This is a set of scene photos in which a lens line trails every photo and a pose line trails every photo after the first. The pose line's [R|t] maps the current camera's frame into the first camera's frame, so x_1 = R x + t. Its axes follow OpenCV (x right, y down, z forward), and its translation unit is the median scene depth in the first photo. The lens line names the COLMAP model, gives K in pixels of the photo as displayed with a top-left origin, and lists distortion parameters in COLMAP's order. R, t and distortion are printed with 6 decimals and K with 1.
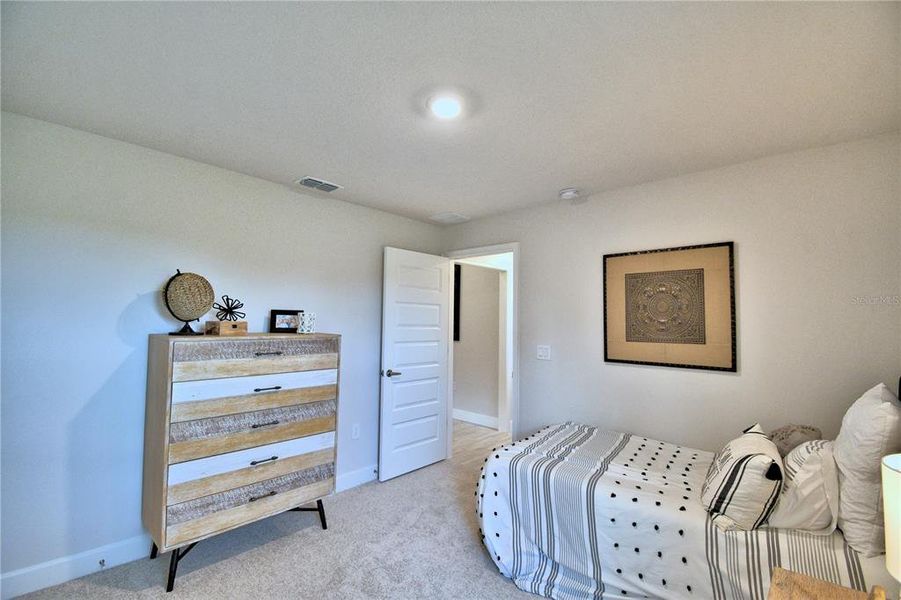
lens RADIAL K [[390.2, 0, 443.4], [0, 390.2, 299.5], [0, 0, 1]] dist [-0.018824, -0.006115]
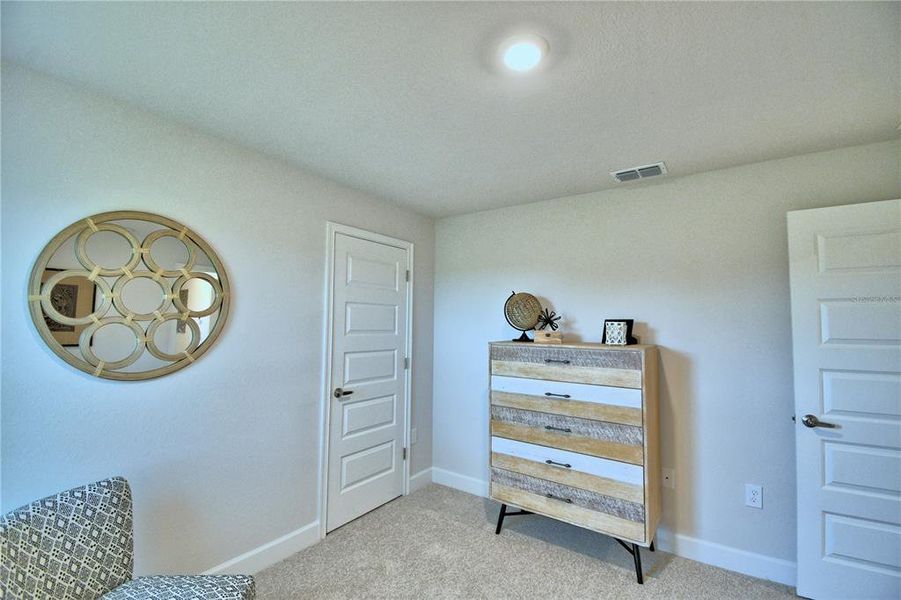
lens RADIAL K [[390.2, 0, 444.2], [0, 390.2, 299.1], [0, 0, 1]] dist [-0.018824, -0.006115]
pose [[0.116787, -0.081359, -0.989819, 0.590765], [0.039377, 0.996235, -0.077240, 0.042268], [0.992376, -0.029955, 0.119551, 0.596055]]
